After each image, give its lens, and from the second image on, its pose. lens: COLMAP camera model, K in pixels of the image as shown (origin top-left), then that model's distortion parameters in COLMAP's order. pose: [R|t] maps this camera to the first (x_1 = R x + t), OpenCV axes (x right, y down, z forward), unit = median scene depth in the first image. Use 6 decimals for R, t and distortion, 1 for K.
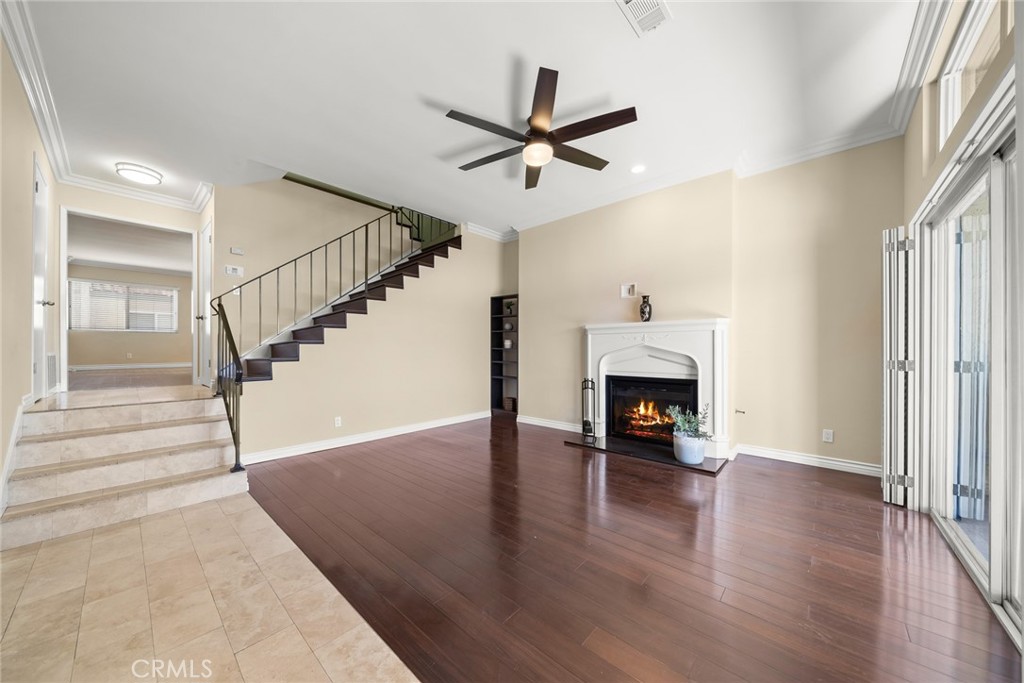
lens RADIAL K [[351.4, 0, 508.8], [0, 351.4, 346.8], [0, 0, 1]] dist [-0.001275, 0.000189]
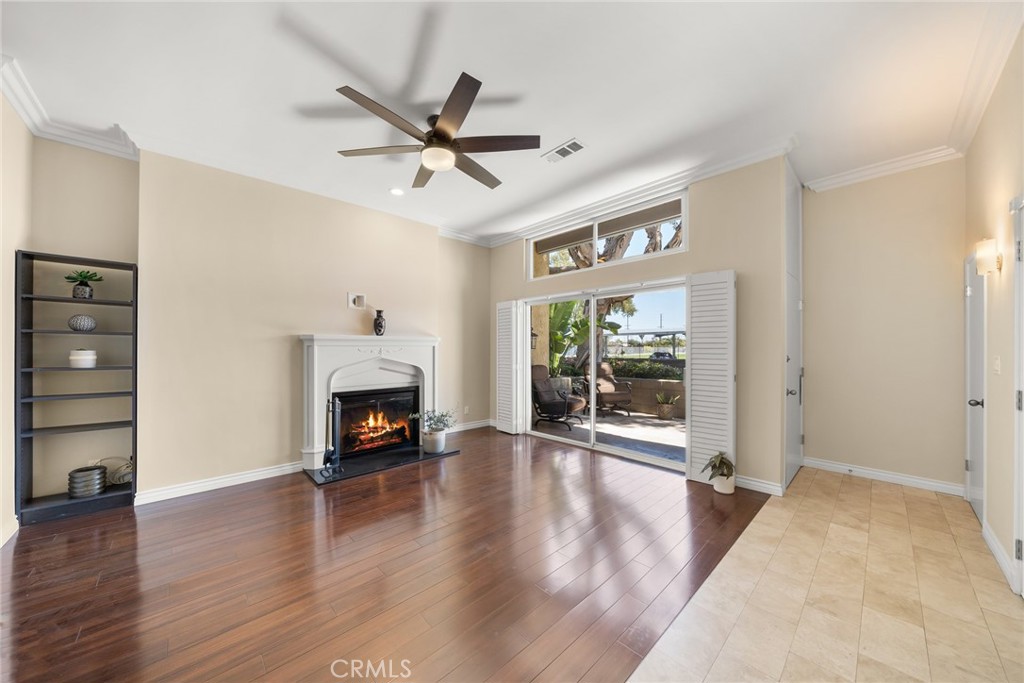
lens RADIAL K [[351.4, 0, 507.9], [0, 351.4, 348.2], [0, 0, 1]] dist [-0.001275, 0.000189]
pose [[0.097440, 0.002753, 0.995238, -0.590346], [-0.002313, 0.999994, -0.002540, -0.031316], [-0.995239, -0.002055, 0.097446, 0.517503]]
